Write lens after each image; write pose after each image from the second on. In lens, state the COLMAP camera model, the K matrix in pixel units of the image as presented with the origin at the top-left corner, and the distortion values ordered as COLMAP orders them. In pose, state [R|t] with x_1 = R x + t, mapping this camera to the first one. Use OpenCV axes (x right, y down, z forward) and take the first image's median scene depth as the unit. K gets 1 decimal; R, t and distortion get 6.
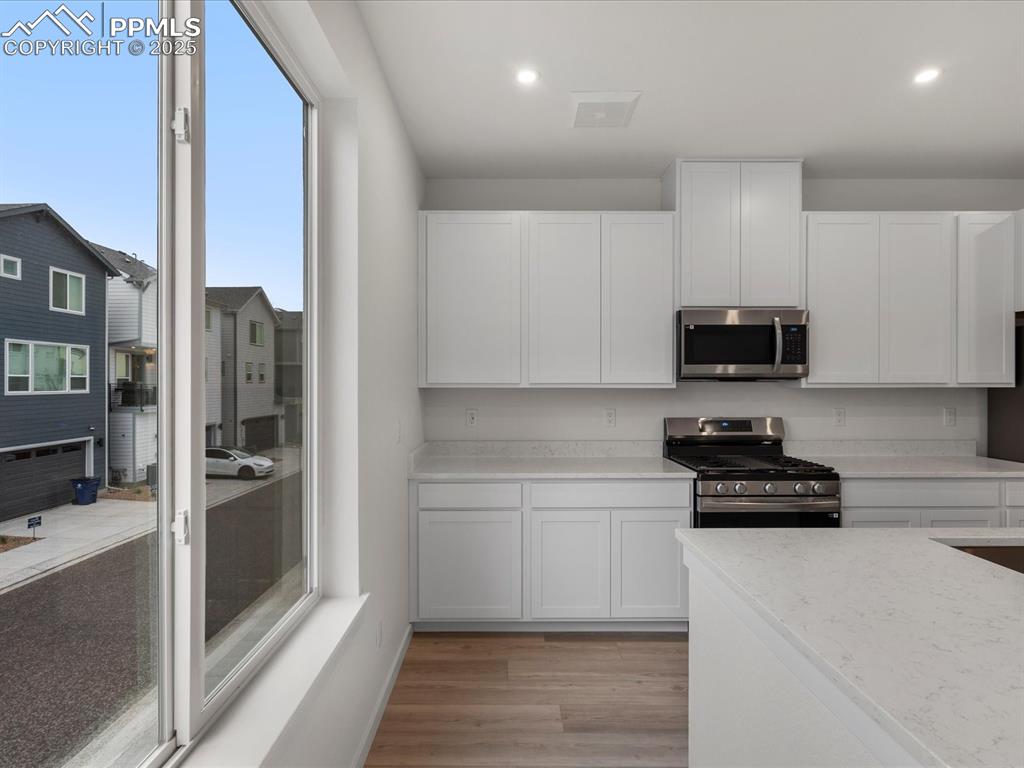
lens RADIAL K [[518.6, 0, 506.9], [0, 518.6, 386.3], [0, 0, 1]] dist [-0.001027, 0.001248]
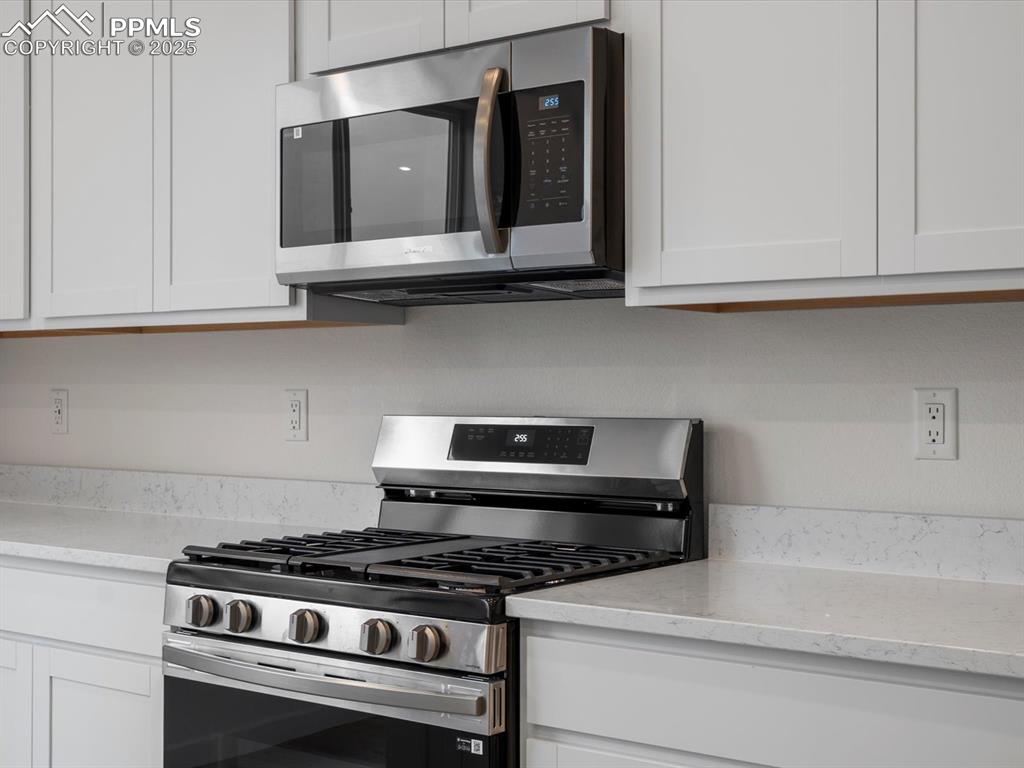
lens RADIAL K [[1396.6, 0, 512.5], [0, 1396.6, 384.6], [0, 0, 1]] dist [-0.009581, 0.000000]
pose [[0.794866, -0.001999, -0.606782, 1.205178], [-0.006273, 0.999914, -0.011513, 0.067245], [0.606753, 0.012957, 0.794785, 0.444893]]
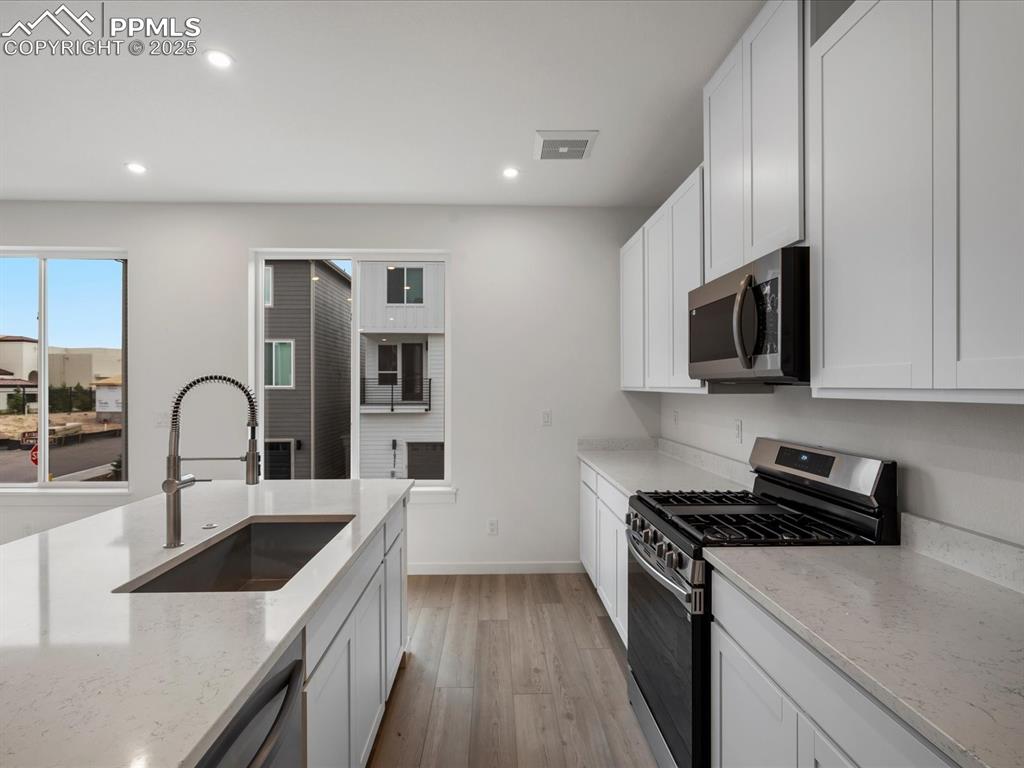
lens RADIAL K [[518.6, 0, 511.8], [0, 518.6, 385.7], [0, 0, 1]] dist [-0.001027, 0.001248]
pose [[0.030250, -0.001745, -0.999541, 1.312204], [-0.005032, 0.999986, -0.001898, -0.007670], [0.999530, 0.005087, 0.030240, 0.851222]]
